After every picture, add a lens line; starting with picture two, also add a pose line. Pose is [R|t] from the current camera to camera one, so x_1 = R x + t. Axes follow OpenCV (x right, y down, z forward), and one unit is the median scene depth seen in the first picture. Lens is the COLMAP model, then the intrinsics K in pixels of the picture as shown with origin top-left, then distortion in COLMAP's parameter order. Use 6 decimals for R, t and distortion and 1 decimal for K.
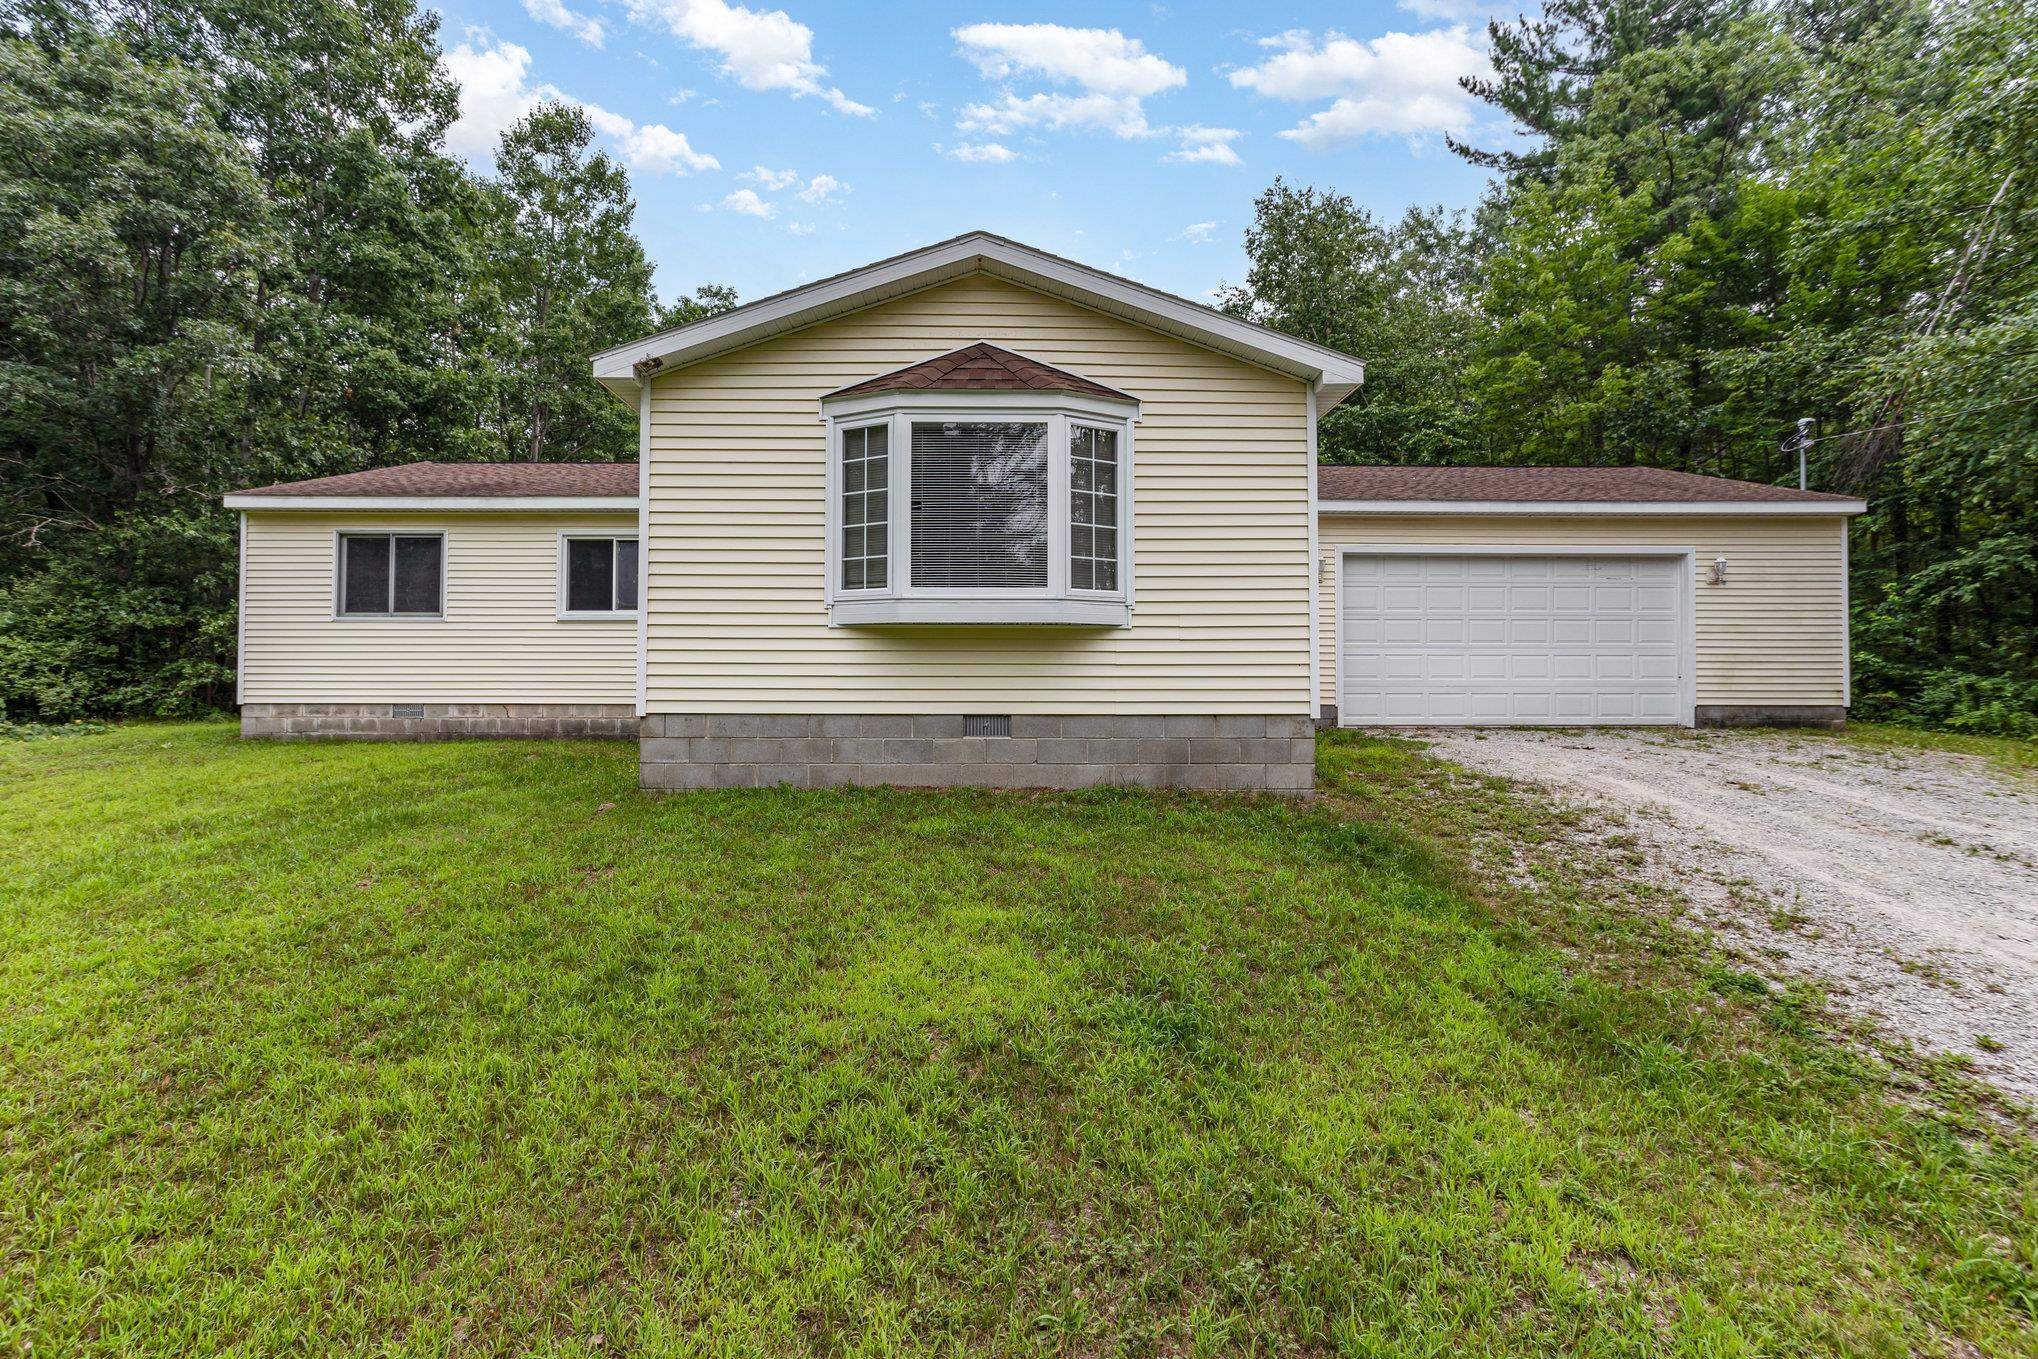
lens RADIAL K [[987.6, 0, 1027.9], [0, 987.6, 655.6], [0, 0, 1]] dist [-0.004600, -0.000084]
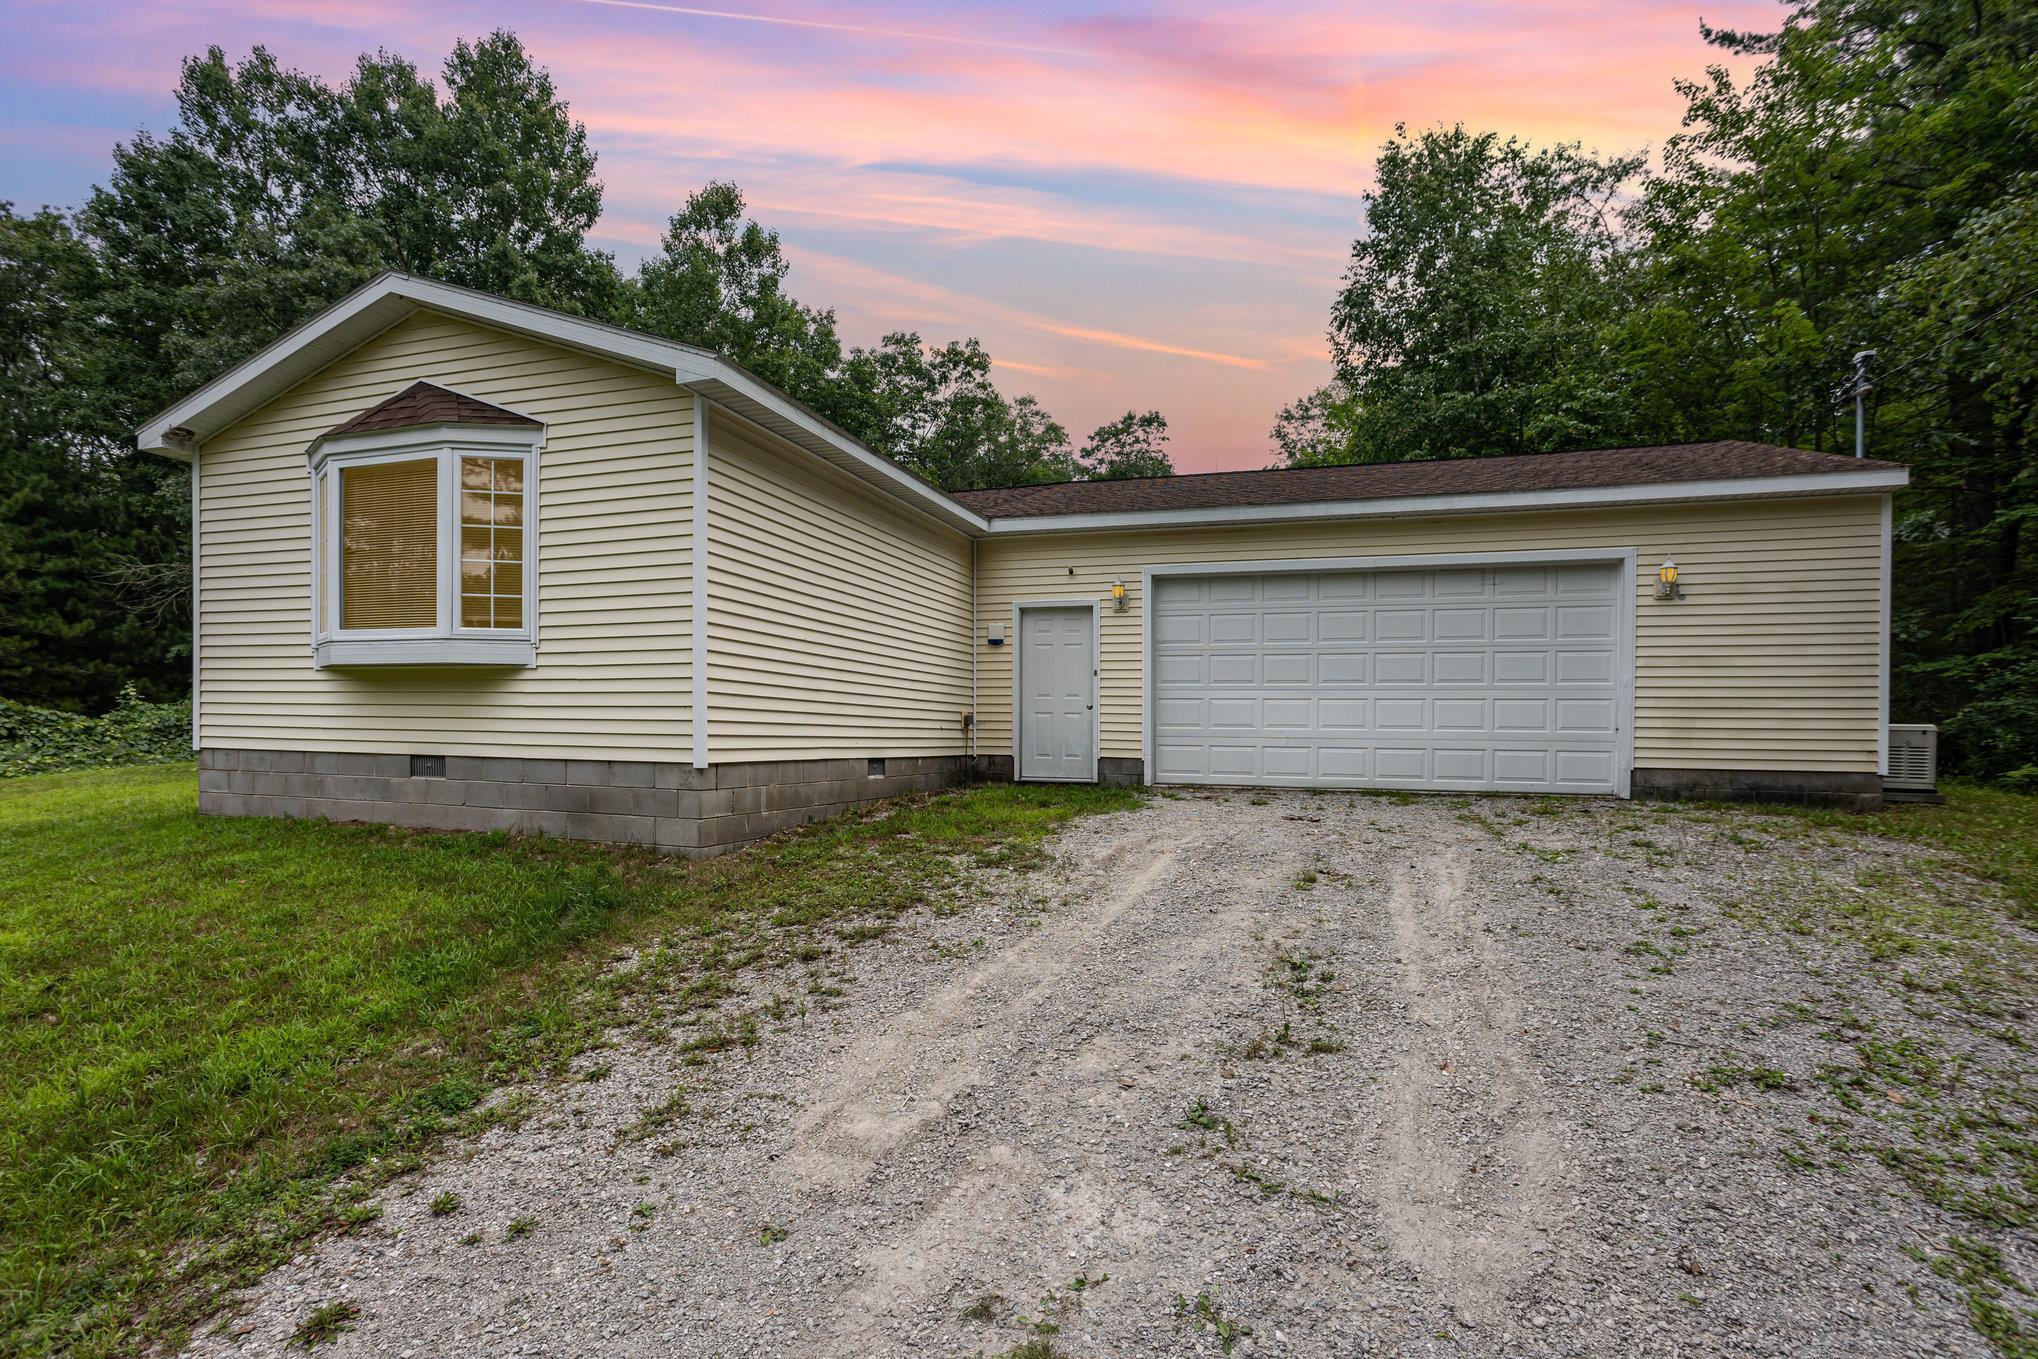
lens RADIAL K [[1018.5, 0, 1012.3], [0, 1018.5, 734.0], [0, 0, 1]] dist [-0.018161, 0.000329]
pose [[0.936838, 0.015369, -0.349426, 0.521019], [-0.002668, 0.999319, 0.036800, -0.000683], [0.349754, -0.033544, 0.936241, 0.147052]]
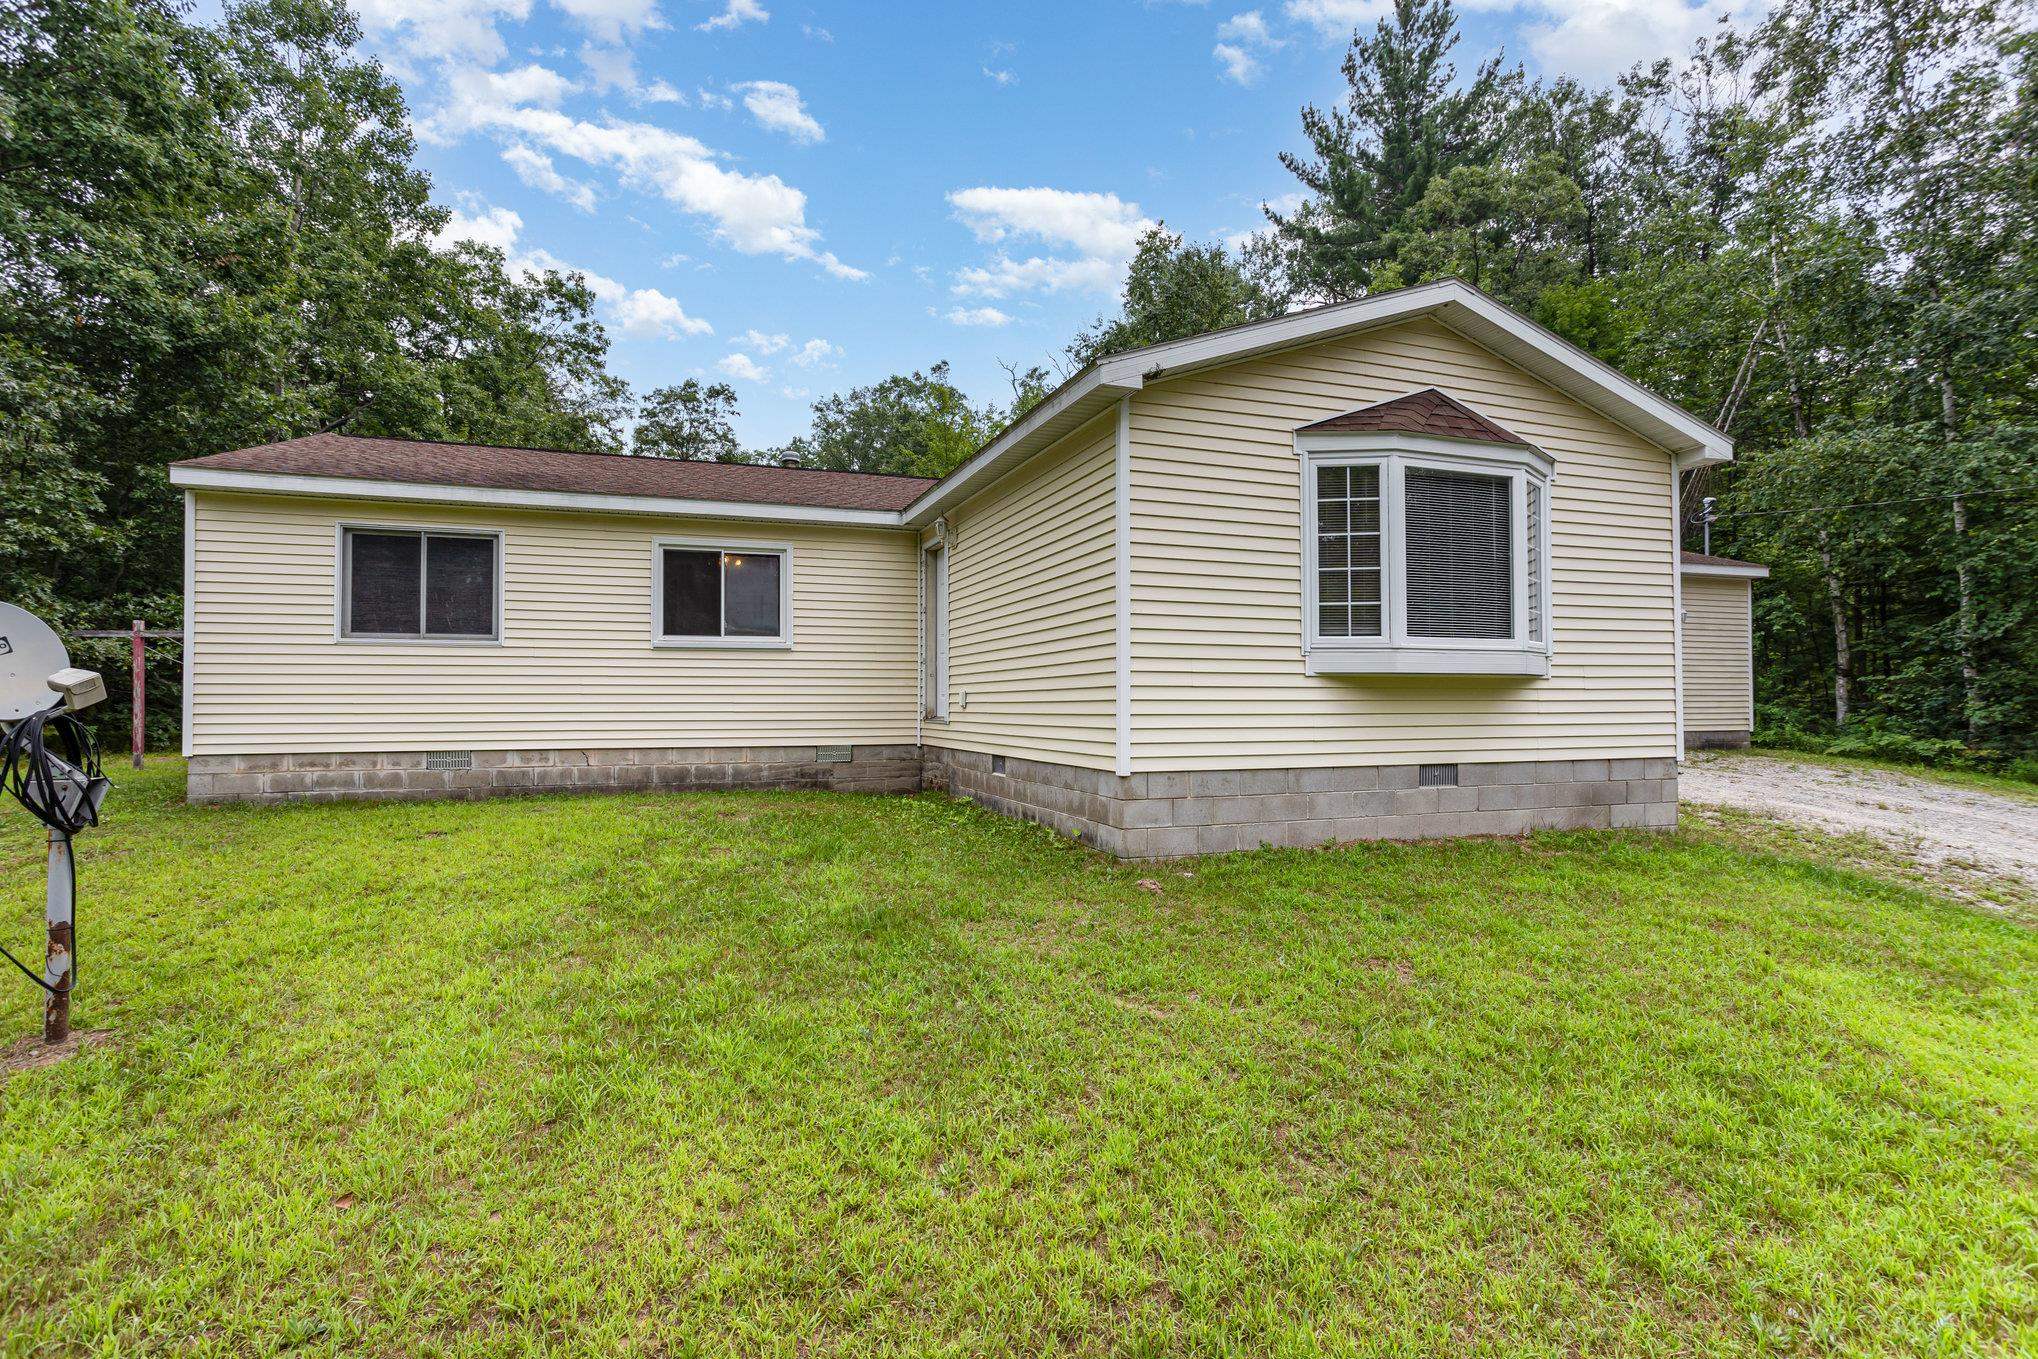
lens RADIAL K [[985.1, 0, 1019.0], [0, 985.1, 679.5], [0, 0, 1]] dist [-0.012887, 0.009845]
pose [[0.945492, 0.004180, 0.325619, -0.455899], [-0.007901, 0.999918, 0.010107, -0.019198], [-0.325550, -0.012129, 0.945447, 0.120136]]
